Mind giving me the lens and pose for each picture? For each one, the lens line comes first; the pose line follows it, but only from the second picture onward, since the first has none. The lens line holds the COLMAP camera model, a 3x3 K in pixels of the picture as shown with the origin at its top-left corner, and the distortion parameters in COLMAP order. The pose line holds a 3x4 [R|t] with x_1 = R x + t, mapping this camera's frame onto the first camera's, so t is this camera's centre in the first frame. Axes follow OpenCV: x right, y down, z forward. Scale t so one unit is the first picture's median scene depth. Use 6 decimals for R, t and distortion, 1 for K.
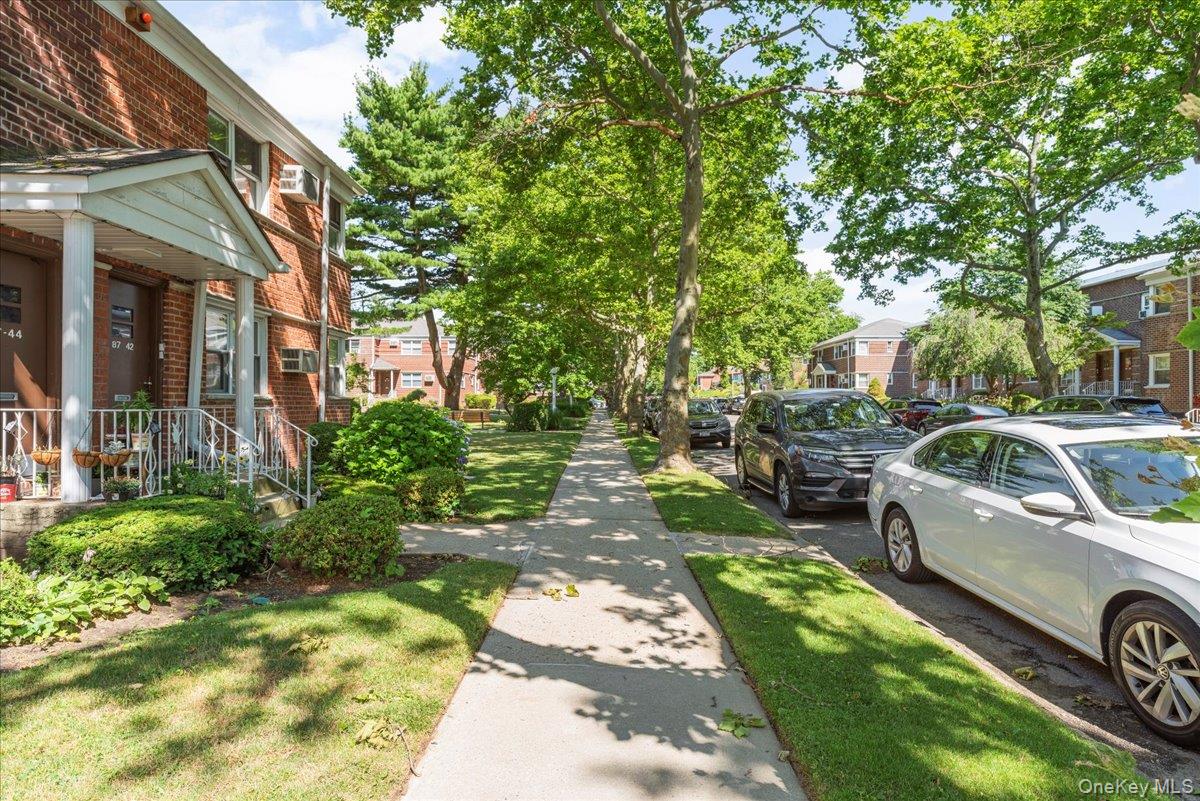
lens RADIAL K [[581.2, 0, 601.0], [0, 581.2, 402.3], [0, 0, 1]] dist [0.000520, -0.000315]
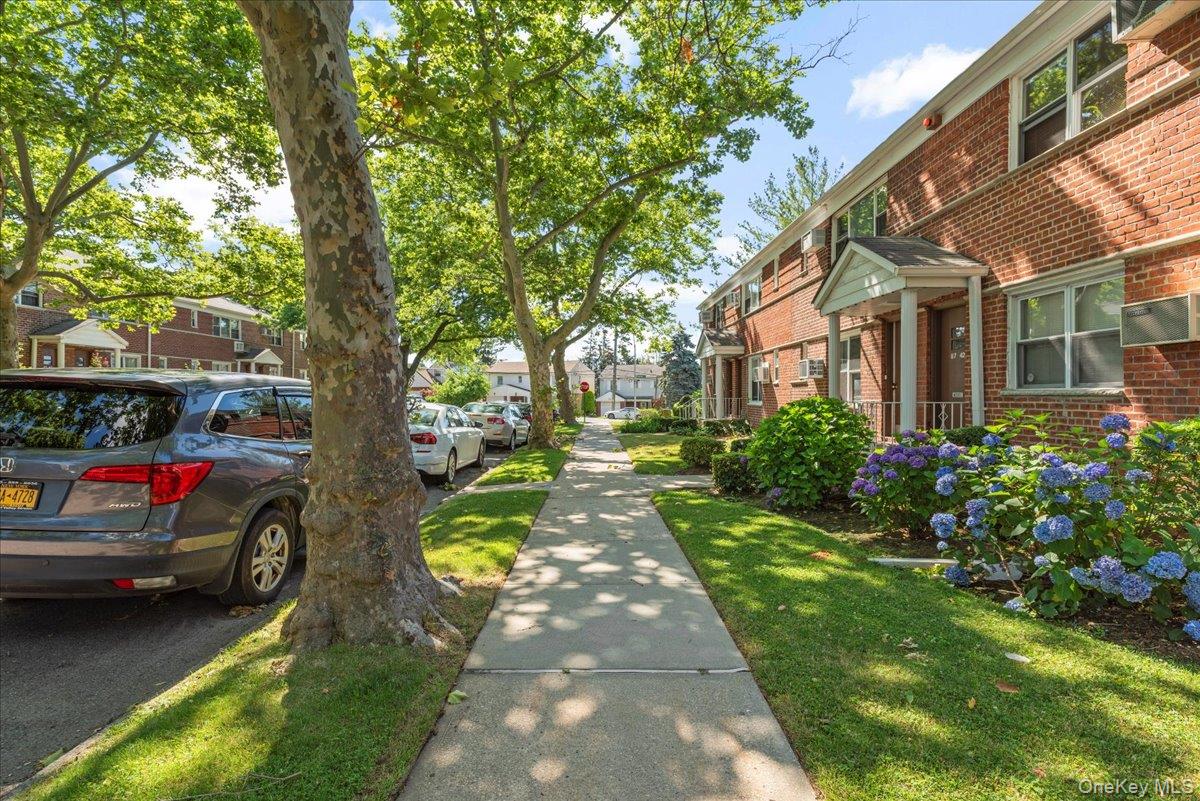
lens RADIAL K [[581.2, 0, 599.4], [0, 581.2, 399.2], [0, 0, 1]] dist [0.000520, -0.000315]
pose [[-0.999989, -0.001932, -0.004346, 0.009924], [-0.001912, 0.999987, -0.004632, 0.012059], [0.004355, -0.004624, -0.999980, 2.470096]]
